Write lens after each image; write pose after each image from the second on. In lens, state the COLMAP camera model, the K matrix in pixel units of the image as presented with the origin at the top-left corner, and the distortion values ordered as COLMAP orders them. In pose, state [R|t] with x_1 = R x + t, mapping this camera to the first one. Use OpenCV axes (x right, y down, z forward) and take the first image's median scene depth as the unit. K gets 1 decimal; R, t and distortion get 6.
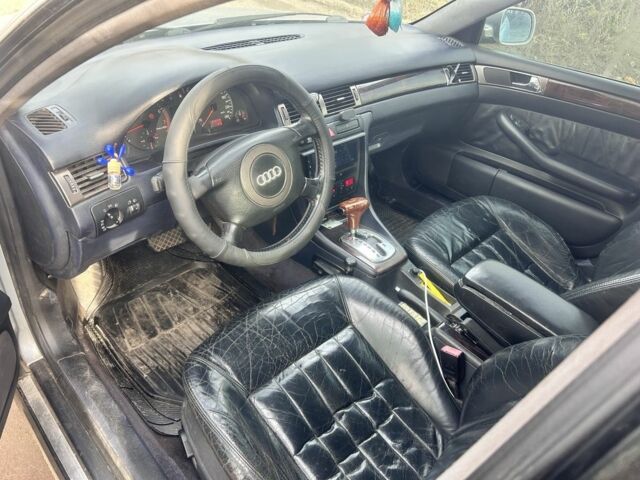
lens RADIAL K [[486.5, 0, 322.5], [0, 486.5, 240.9], [0, 0, 1]] dist [-0.015382, -0.002775]
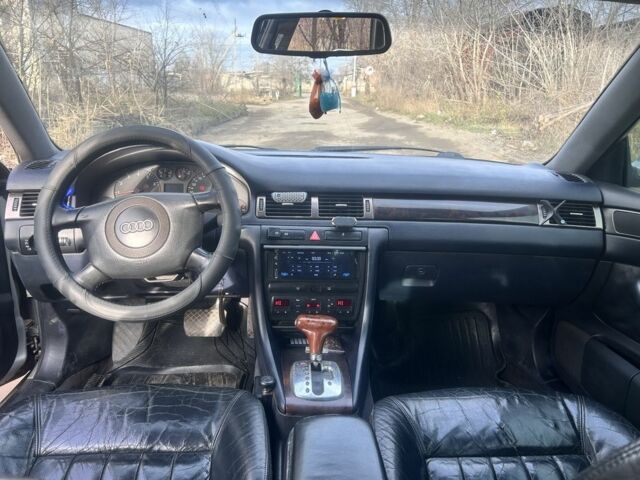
lens RADIAL K [[486.5, 0, 320.1], [0, 486.5, 241.8], [0, 0, 1]] dist [-0.015382, -0.002775]
pose [[0.759929, 0.111421, -0.640385, 0.465861], [-0.352997, 0.898003, -0.262648, 0.011717], [0.545803, 0.425648, 0.721750, 0.293530]]
